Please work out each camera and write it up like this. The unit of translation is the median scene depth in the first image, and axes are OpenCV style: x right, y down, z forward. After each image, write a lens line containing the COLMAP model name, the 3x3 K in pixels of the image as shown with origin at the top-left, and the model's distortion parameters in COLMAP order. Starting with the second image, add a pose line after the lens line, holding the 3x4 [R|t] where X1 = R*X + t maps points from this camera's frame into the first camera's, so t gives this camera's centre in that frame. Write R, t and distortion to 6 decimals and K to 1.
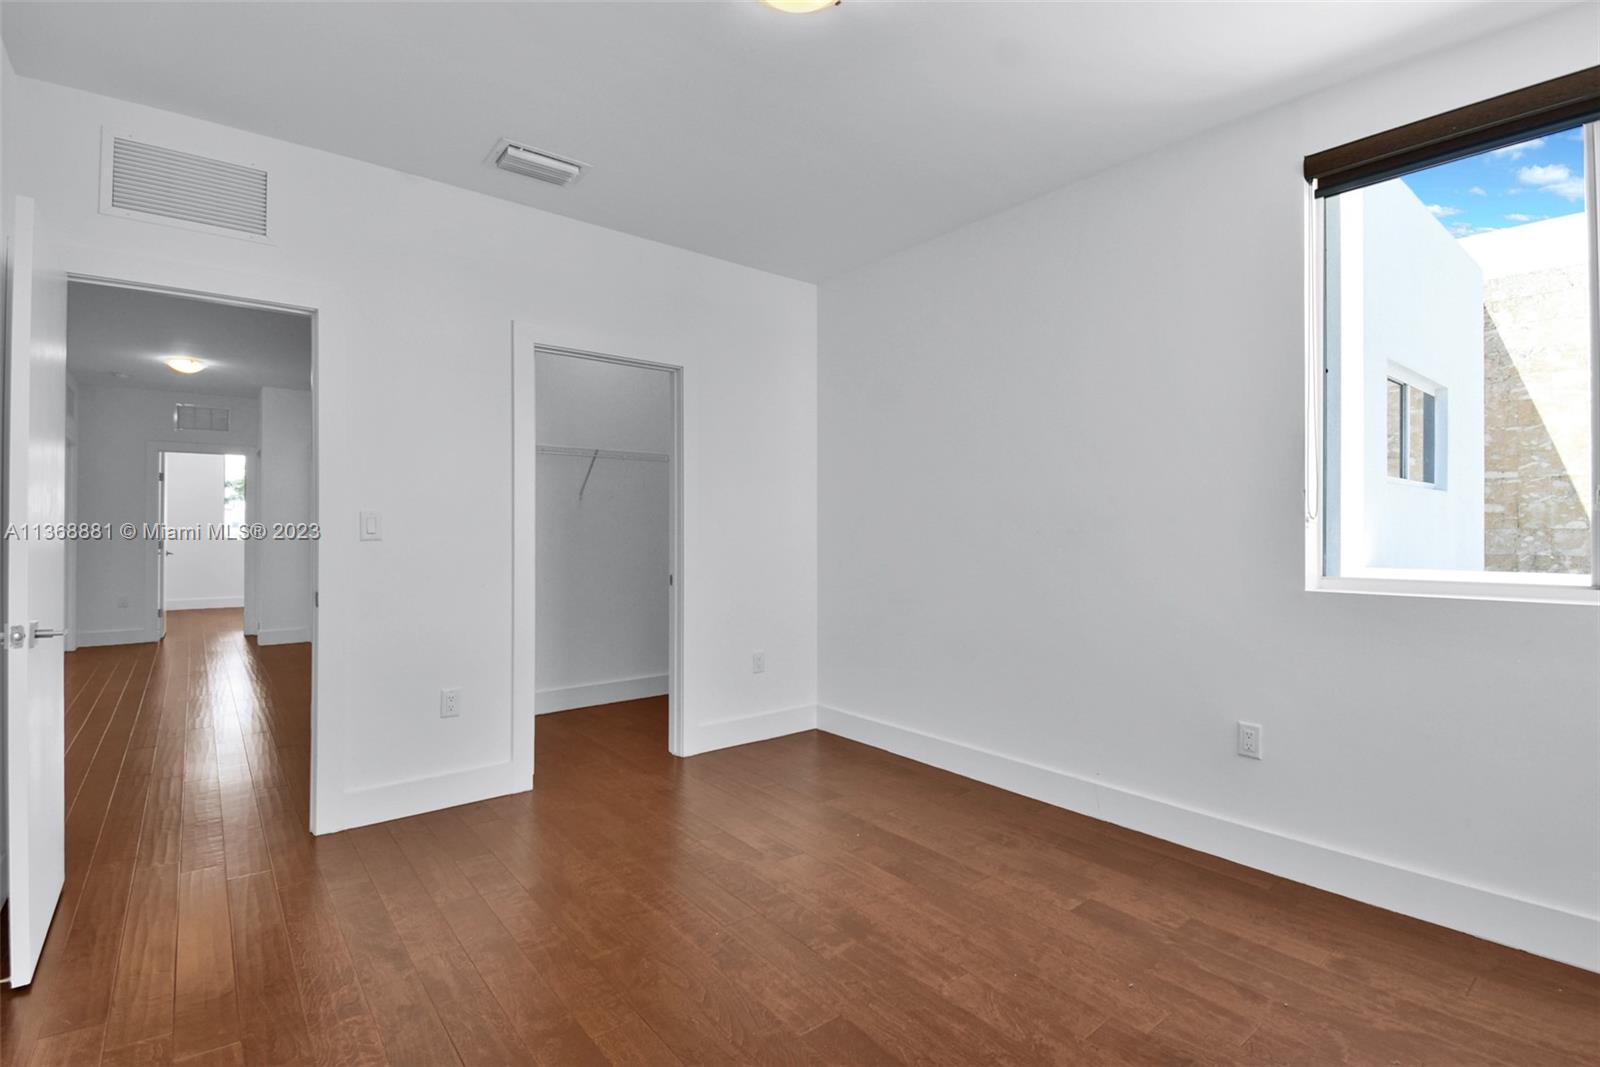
lens RADIAL K [[739.3, 0, 809.4], [0, 739.3, 531.3], [0, 0, 1]] dist [0.027418, -0.032088]
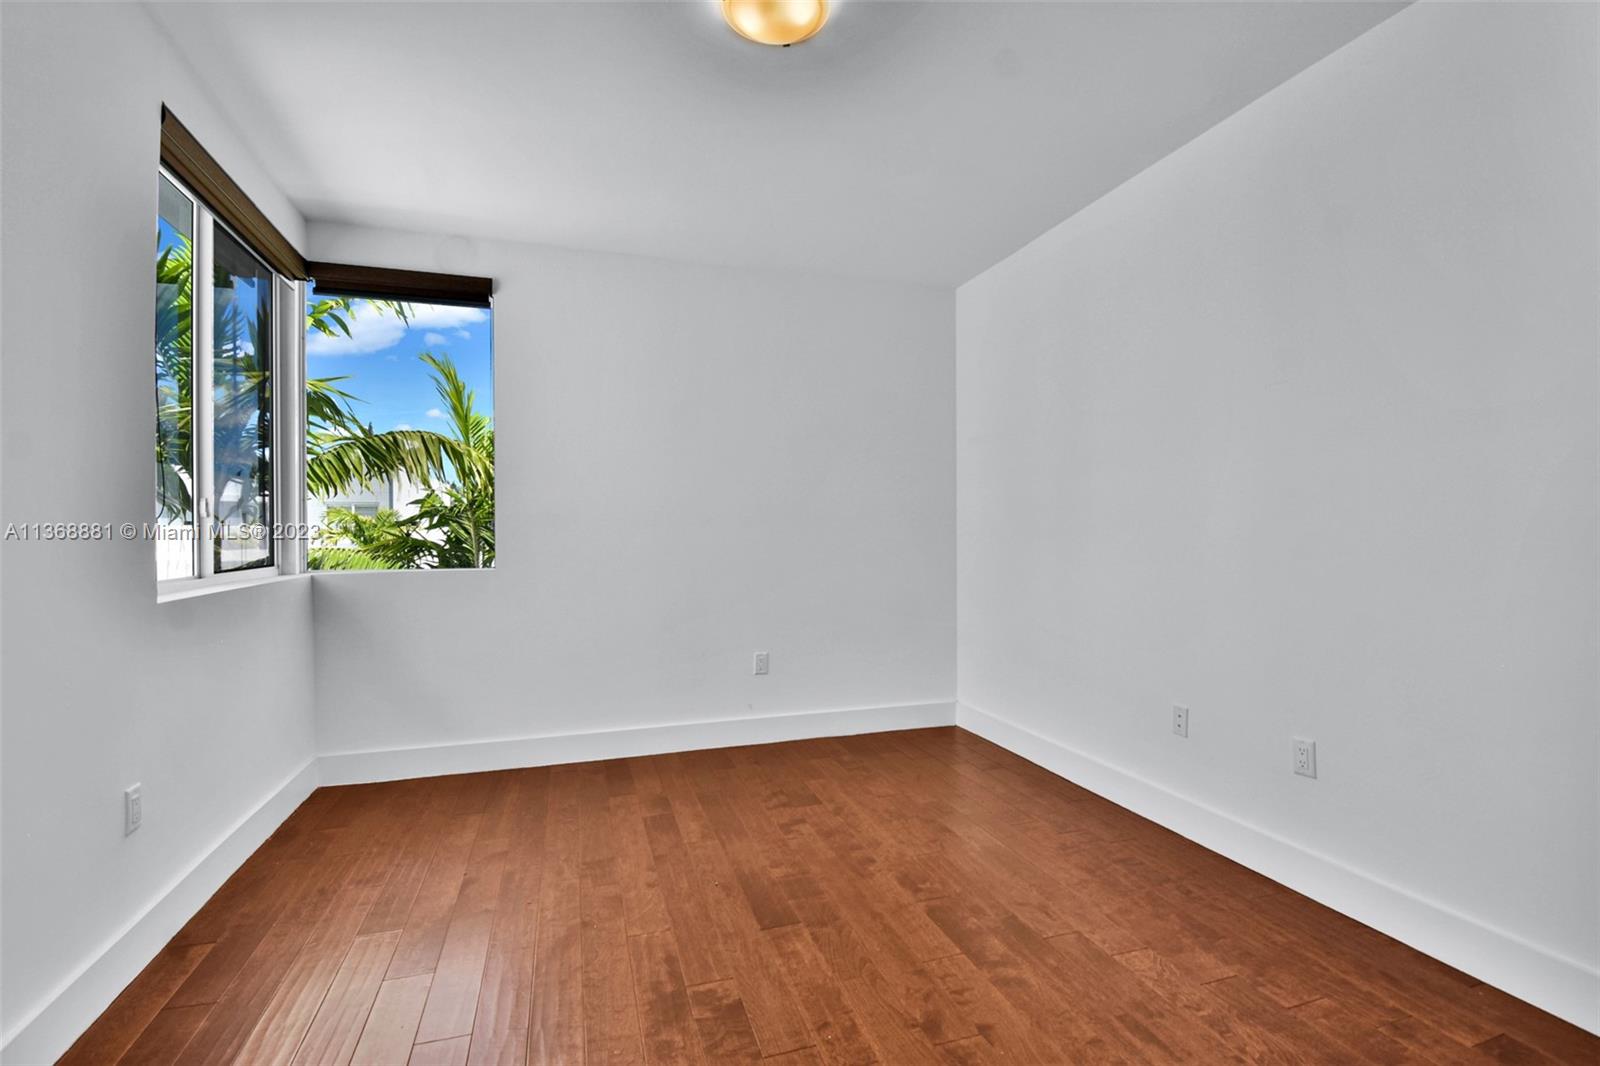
lens RADIAL K [[738.1, 0, 813.8], [0, 738.1, 529.1], [0, 0, 1]] dist [0.027035, -0.036356]
pose [[-0.933284, -0.003442, 0.359122, -0.331672], [-0.001255, 0.999979, 0.006324, -0.009889], [-0.359136, 0.005452, -0.933269, 1.473377]]
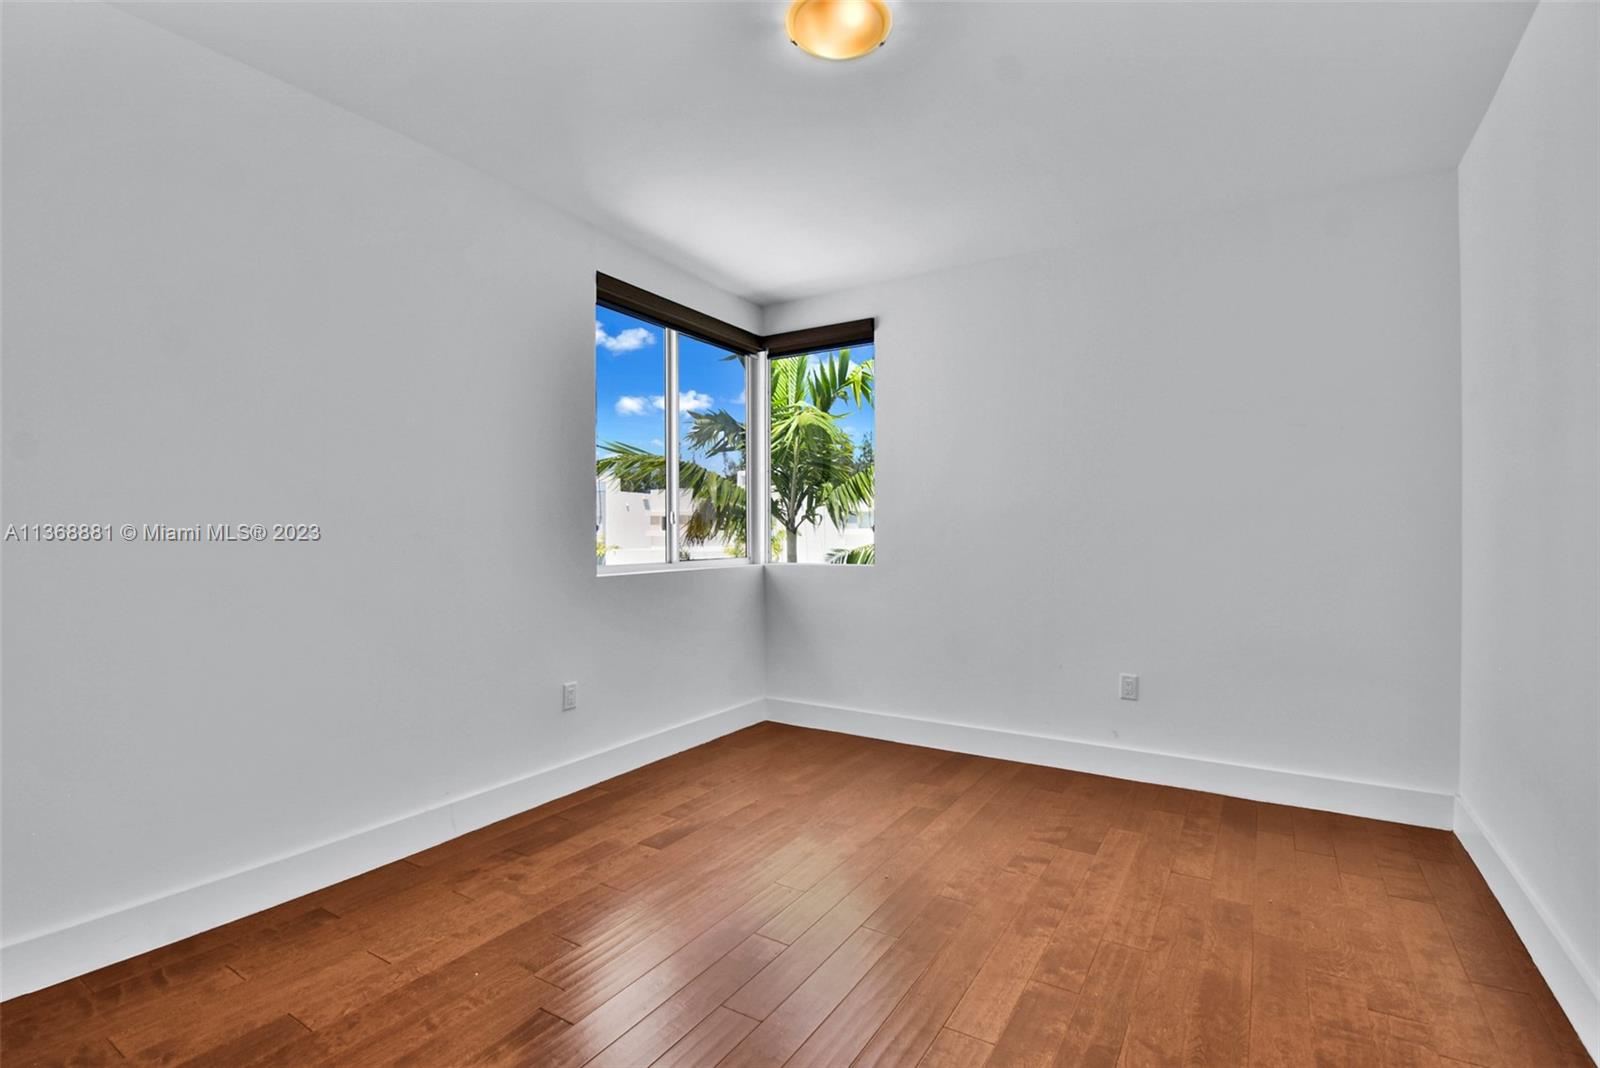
lens RADIAL K [[739.3, 0, 809.4], [0, 739.3, 531.8], [0, 0, 1]] dist [0.027418, -0.032088]
pose [[-0.317371, -0.004898, 0.948289, -0.775869], [0.003977, 0.999971, 0.006496, -0.010885], [-0.948293, 0.005833, -0.317343, 1.032541]]
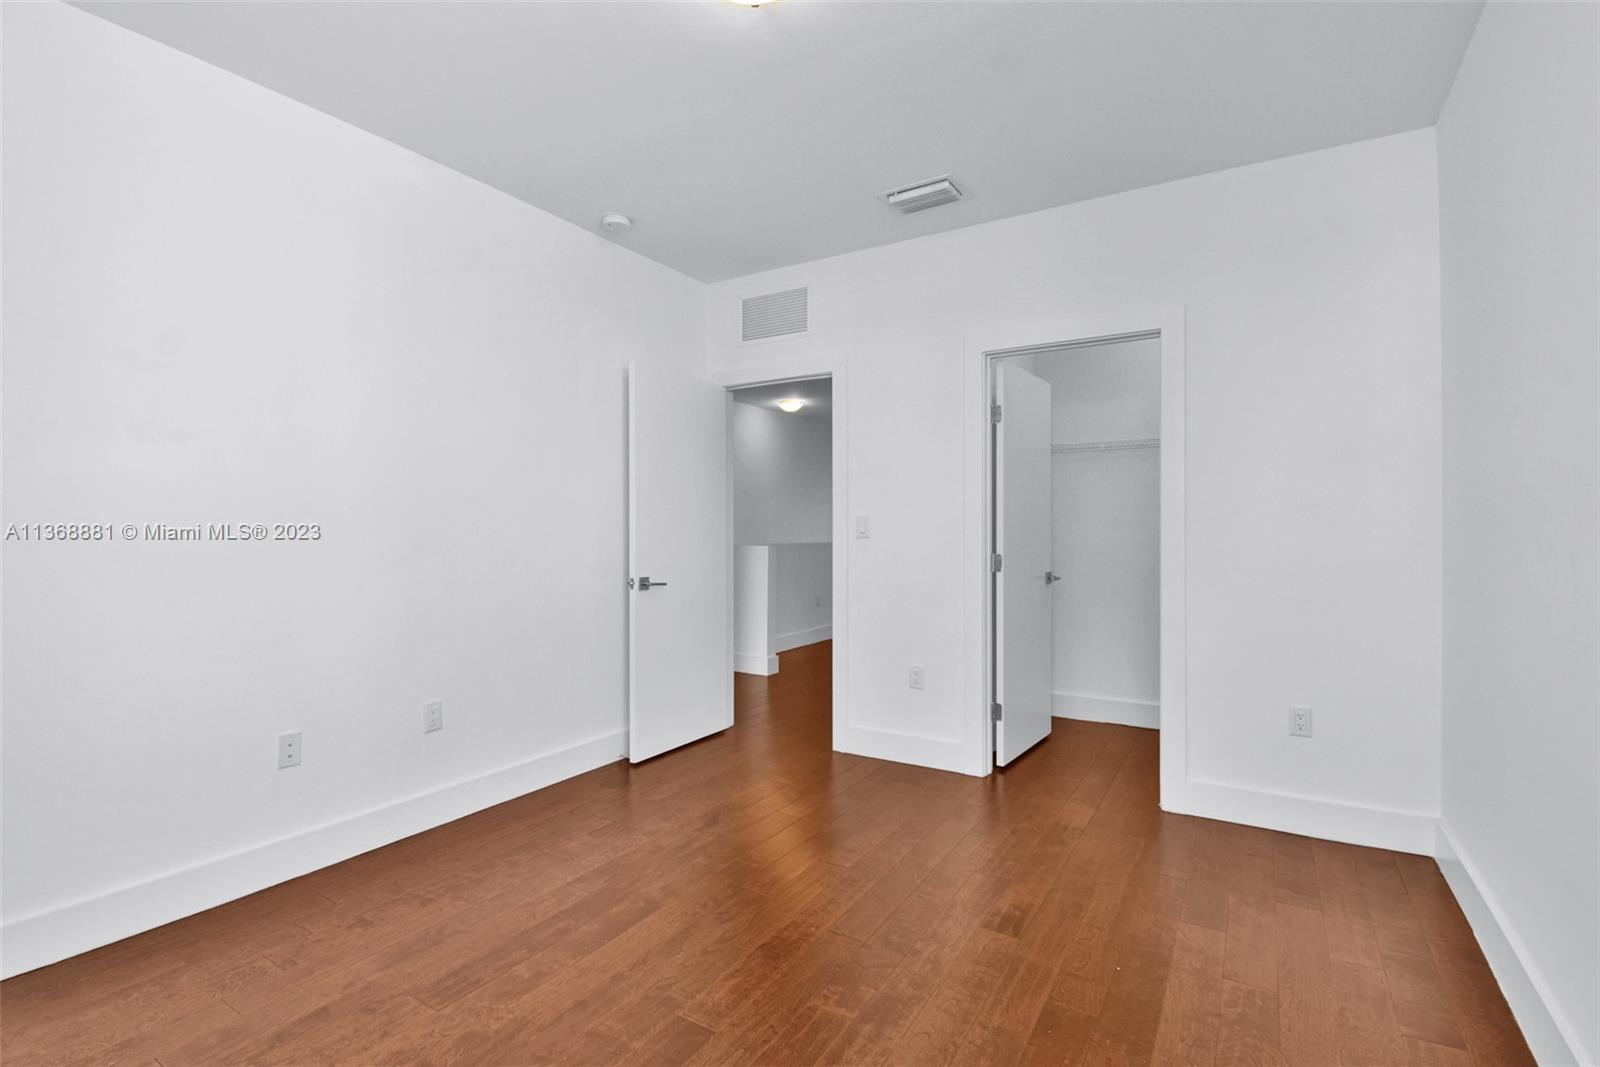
lens RADIAL K [[739.3, 0, 809.4], [0, 739.3, 531.3], [0, 0, 1]] dist [0.027418, -0.032088]
pose [[0.330901, 0.001366, -0.943665, 0.700717], [-0.000237, 0.999999, 0.001364, -0.002522], [0.943666, -0.000227, 0.330901, 0.554275]]
